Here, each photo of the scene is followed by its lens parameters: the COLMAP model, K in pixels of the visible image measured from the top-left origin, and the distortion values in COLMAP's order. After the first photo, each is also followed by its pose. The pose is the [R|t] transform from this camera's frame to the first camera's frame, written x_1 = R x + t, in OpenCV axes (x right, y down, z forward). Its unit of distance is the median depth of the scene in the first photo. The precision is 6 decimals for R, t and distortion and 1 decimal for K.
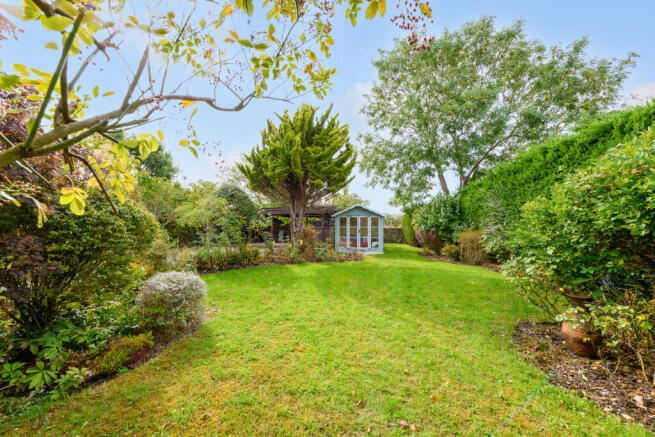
lens RADIAL K [[264.0, 0, 327.5], [0, 264.0, 220.4], [0, 0, 1]] dist [0.001735, 0.000030]
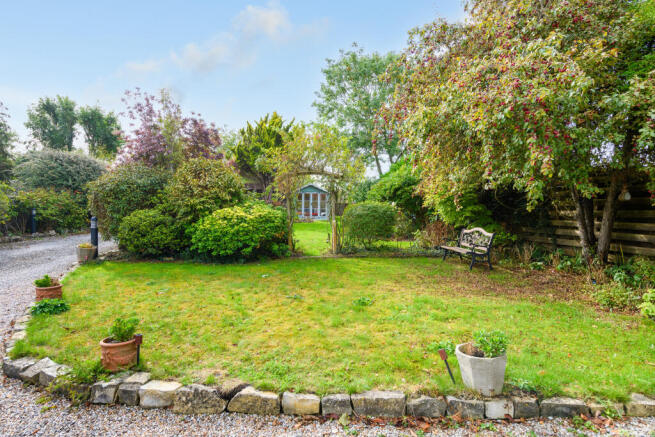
lens RADIAL K [[358.9, 0, 328.8], [0, 358.9, 217.6], [0, 0, 1]] dist [0.000477, 0.000031]
pose [[0.984617, -0.005087, 0.174653, -0.107370], [-0.002571, 0.999046, 0.043592, 0.028624], [-0.174708, -0.043370, 0.983665, -0.778878]]
